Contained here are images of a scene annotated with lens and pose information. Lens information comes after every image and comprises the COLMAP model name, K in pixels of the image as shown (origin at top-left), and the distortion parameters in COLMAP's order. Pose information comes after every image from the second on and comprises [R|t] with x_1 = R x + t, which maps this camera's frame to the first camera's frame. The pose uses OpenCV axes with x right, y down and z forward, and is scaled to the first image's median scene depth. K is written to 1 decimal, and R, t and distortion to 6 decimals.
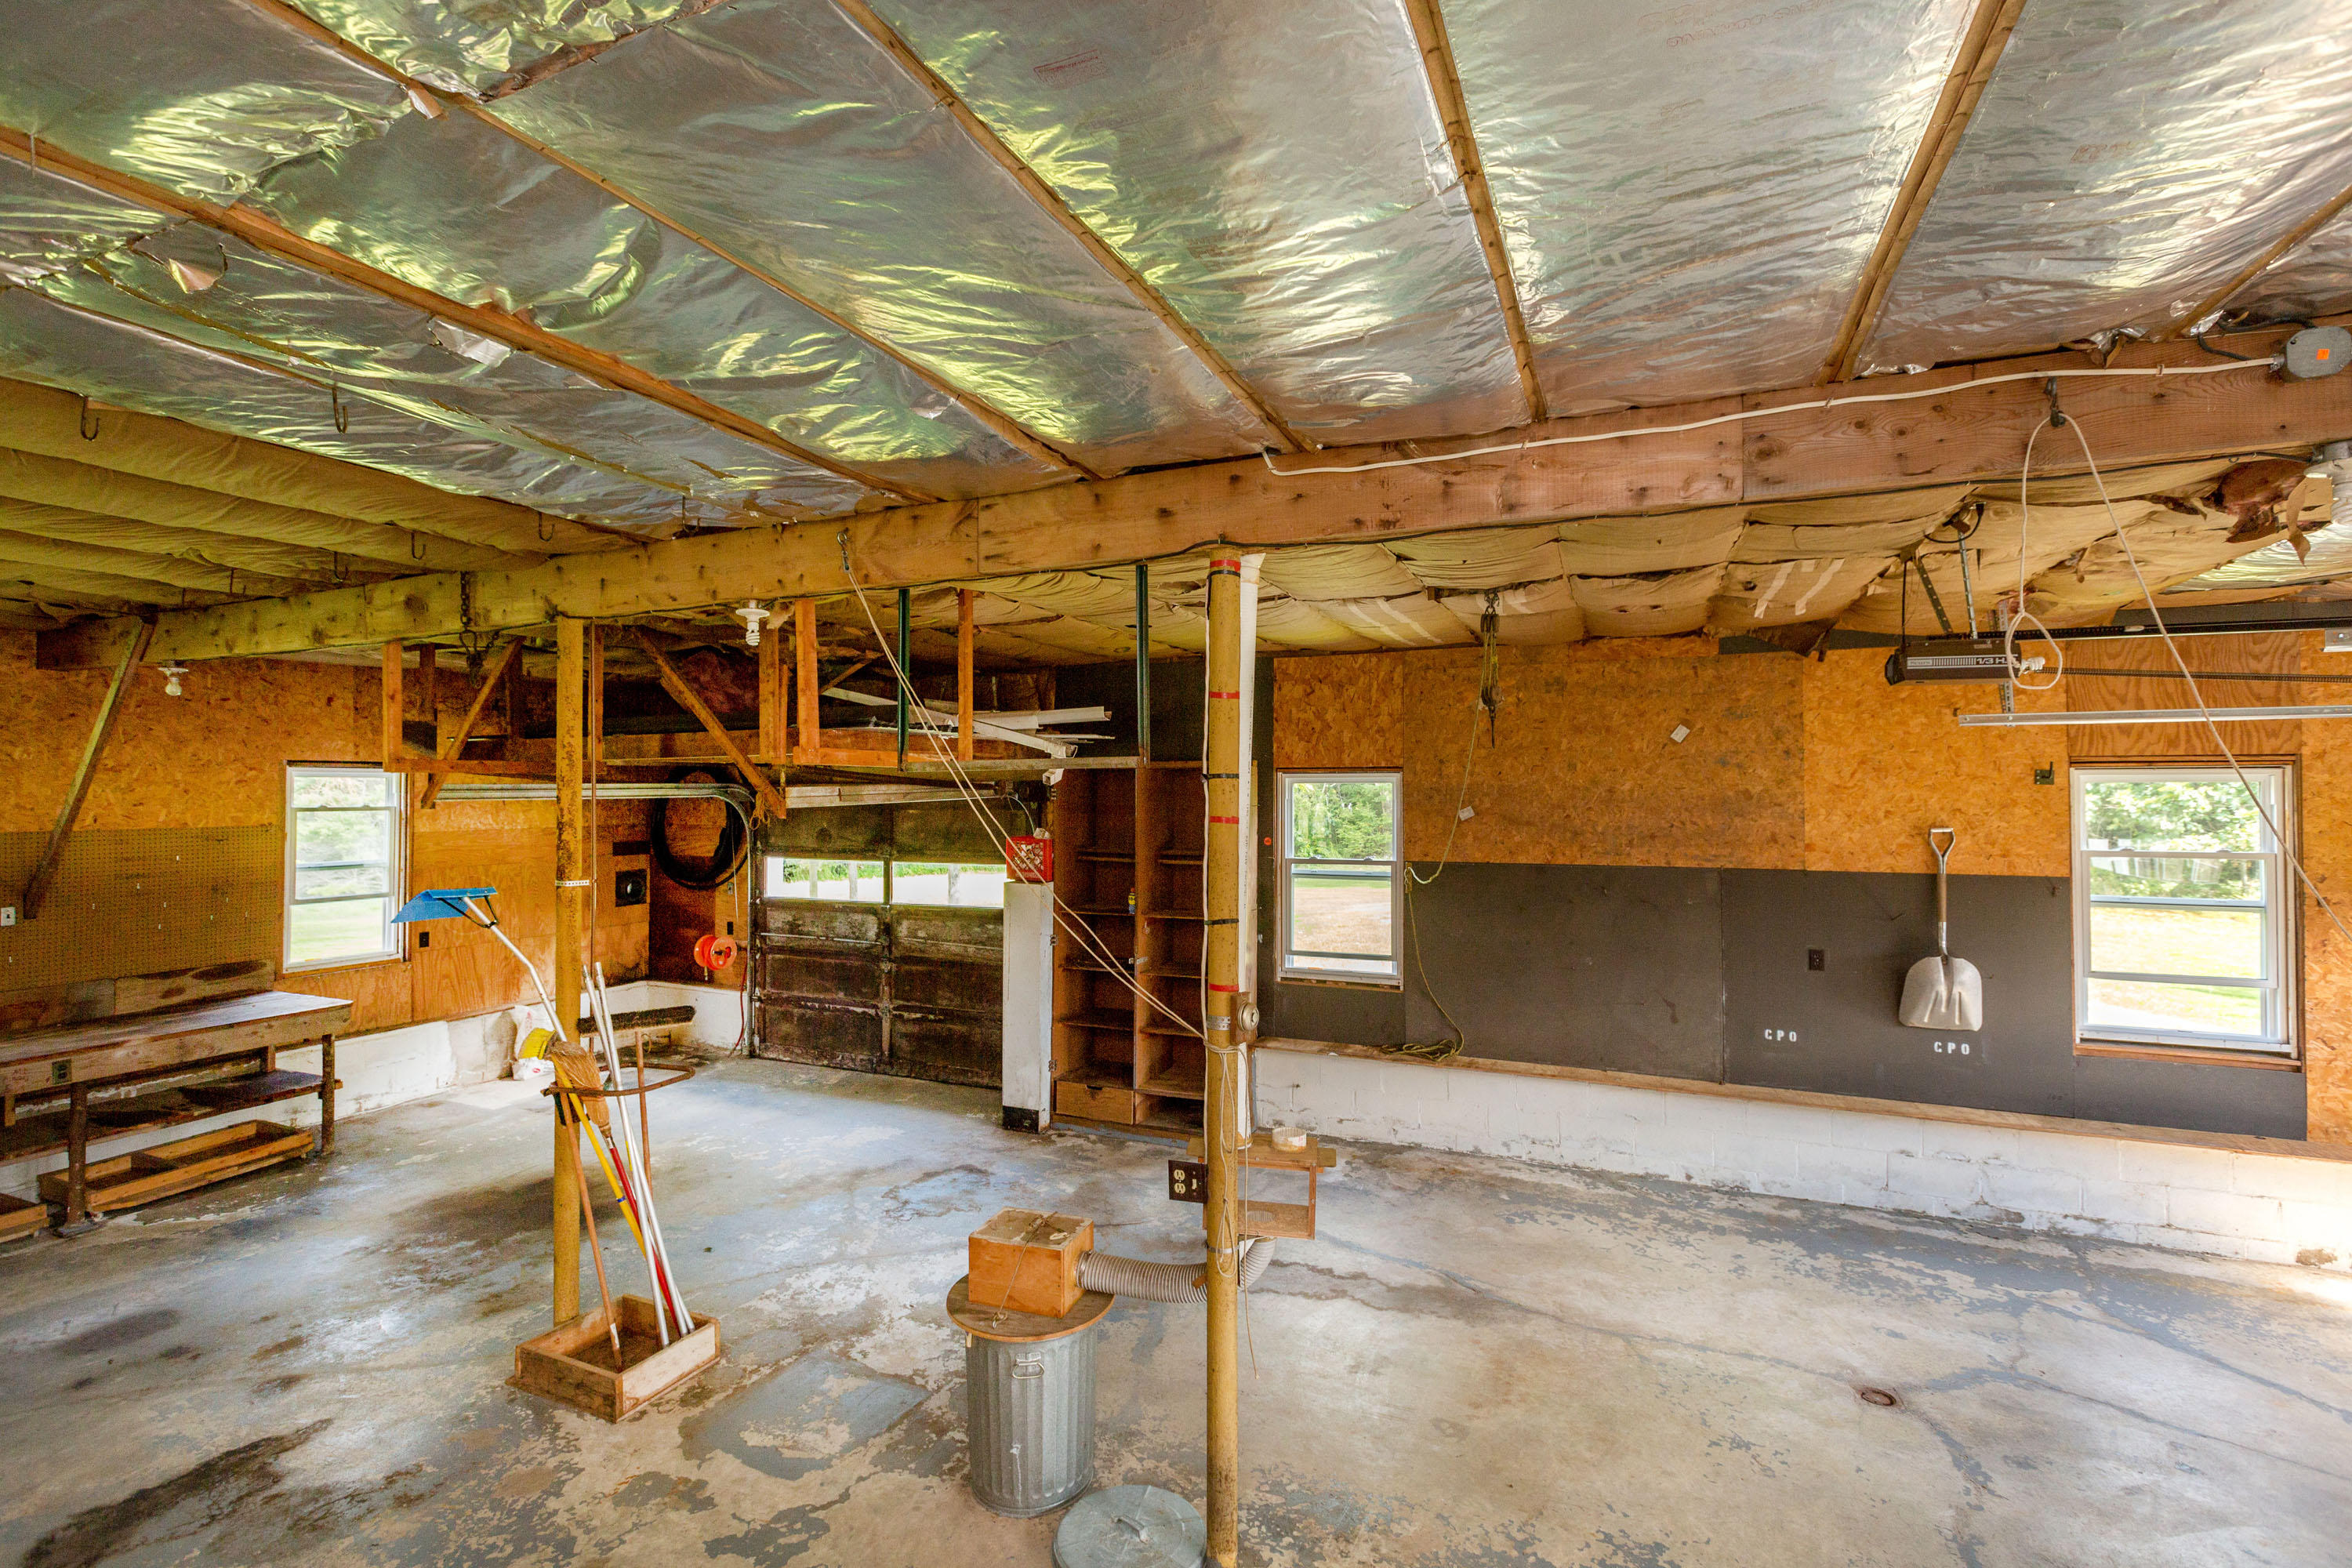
lens RADIAL K [[1076.6, 0, 1179.7], [0, 1076.6, 784.3], [0, 0, 1]] dist [0.000513, 0.000459]
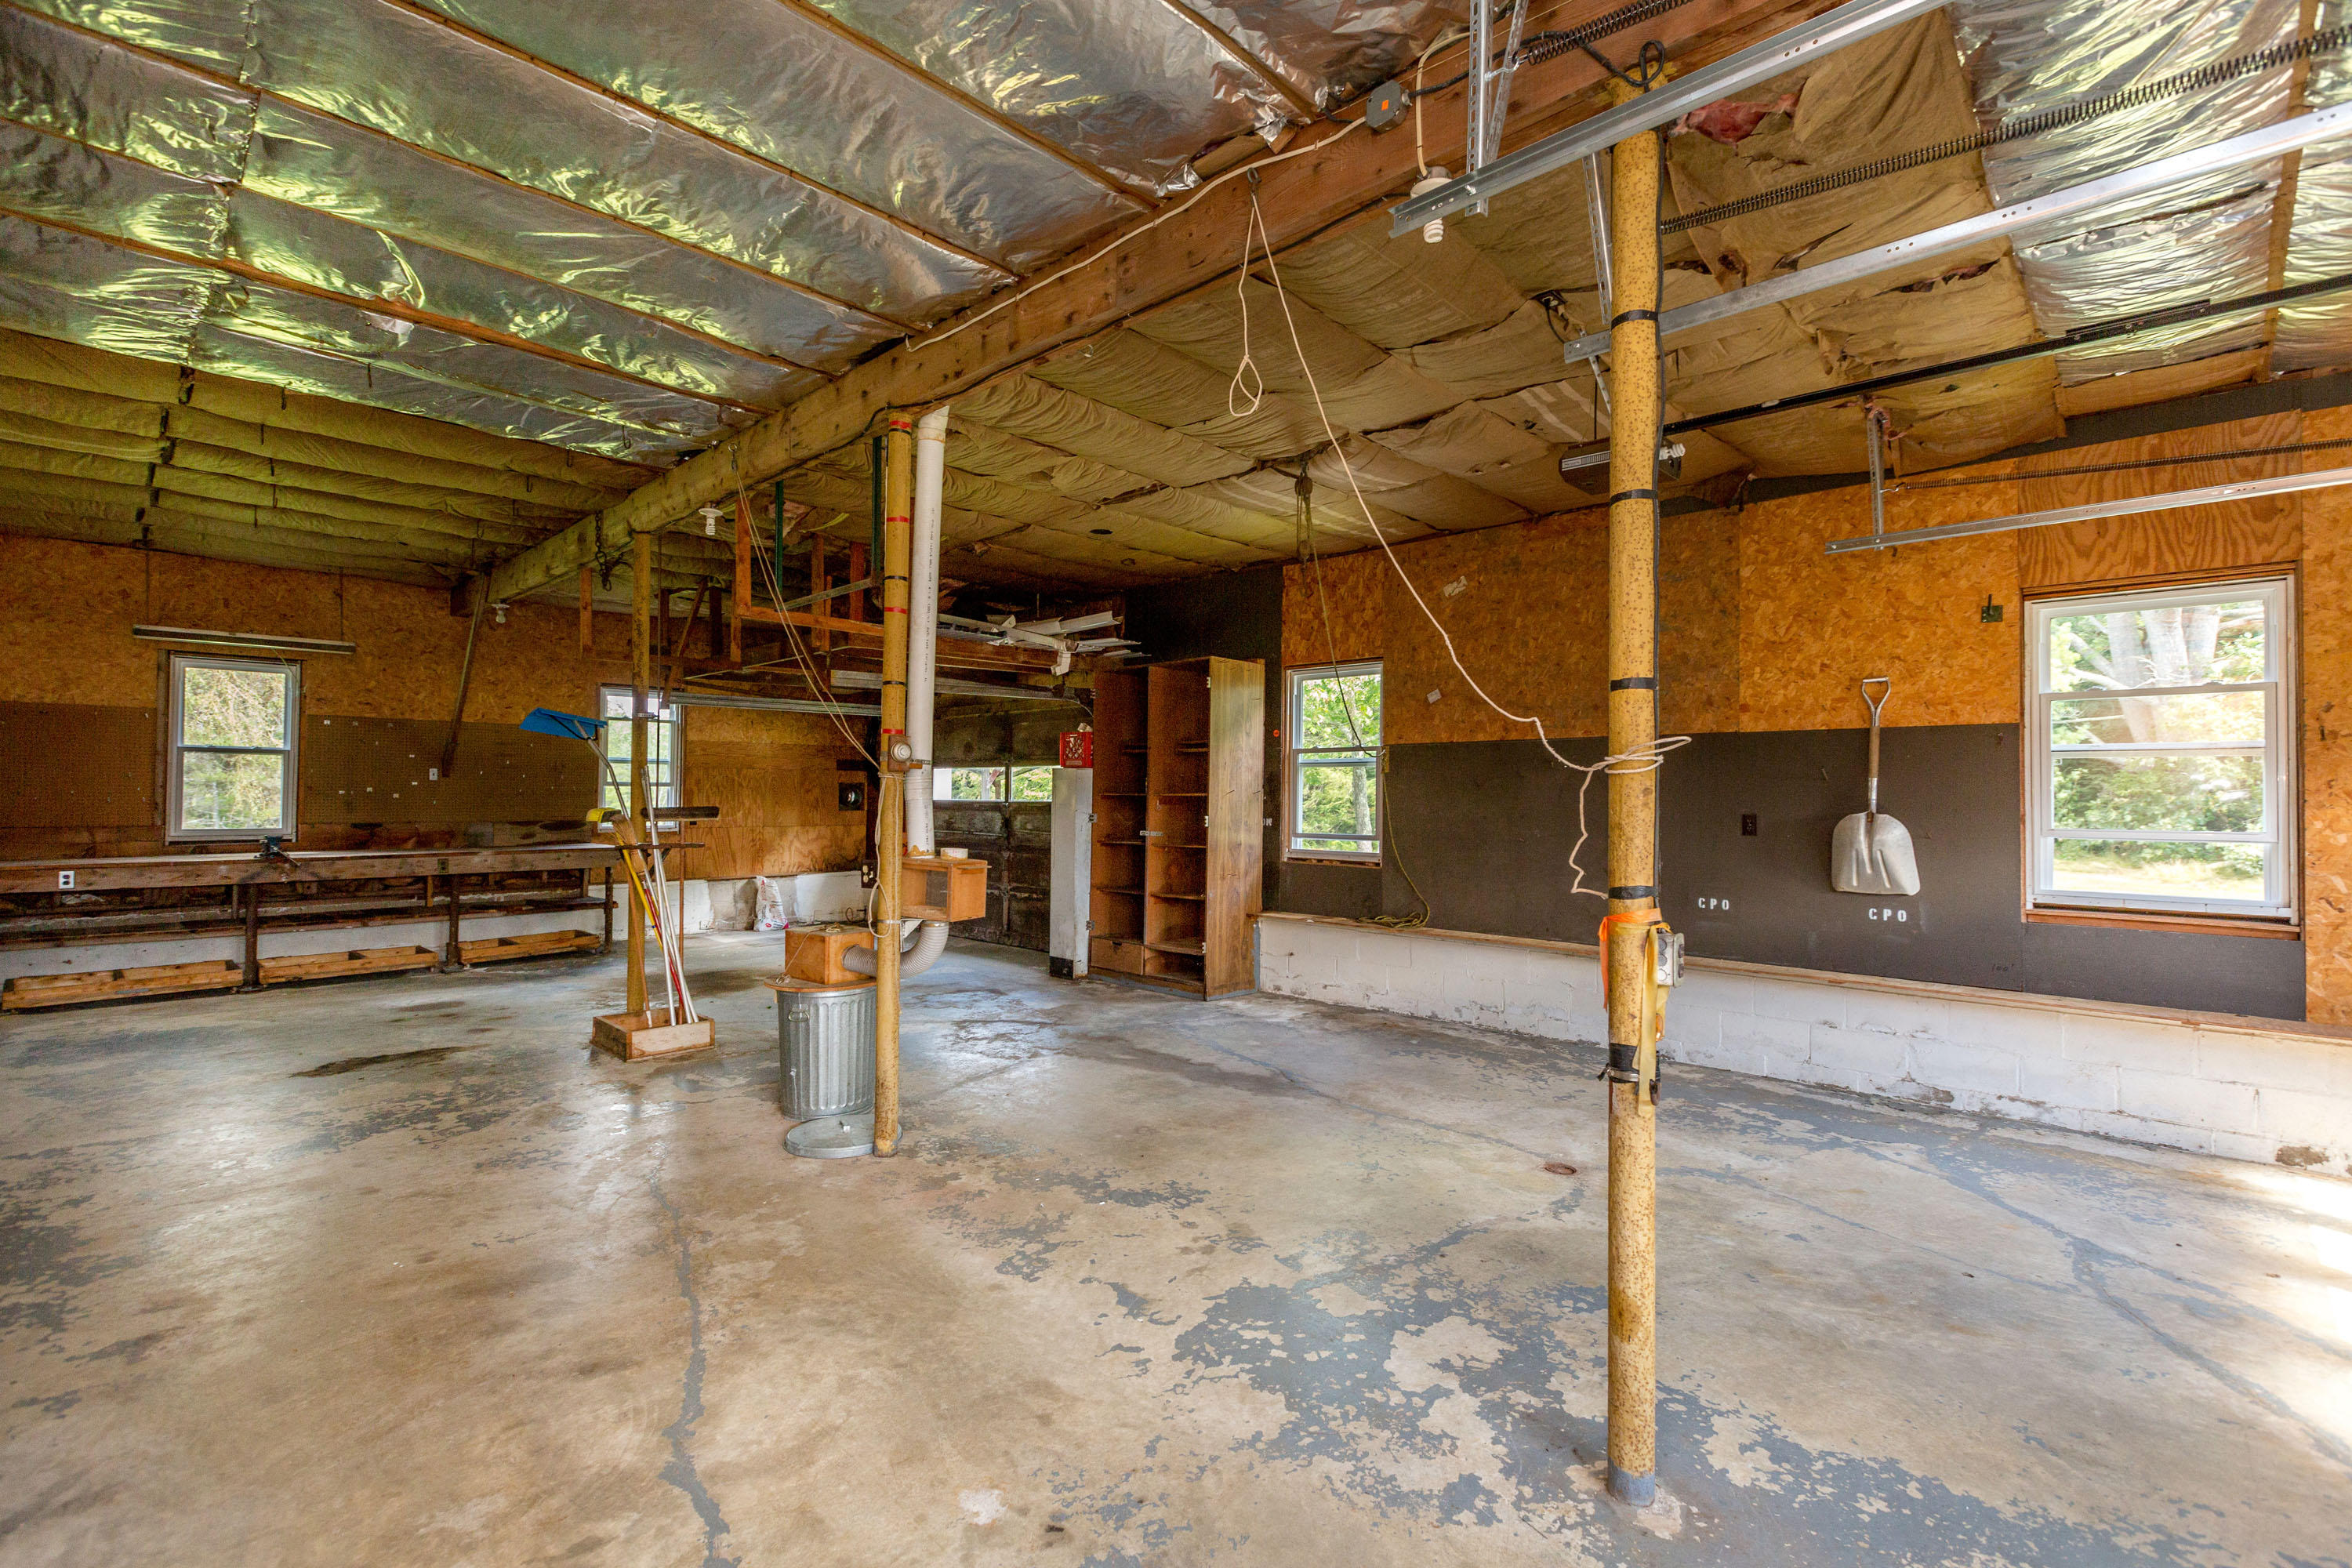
lens RADIAL K [[1076.6, 0, 1157.8], [0, 1076.6, 784.9], [0, 0, 1]] dist [0.000513, 0.000459]
pose [[0.934675, 0.004767, -0.355472, 0.436704], [-0.006407, 0.999974, -0.003438, 0.133542], [0.355446, 0.005490, 0.934681, -0.083494]]
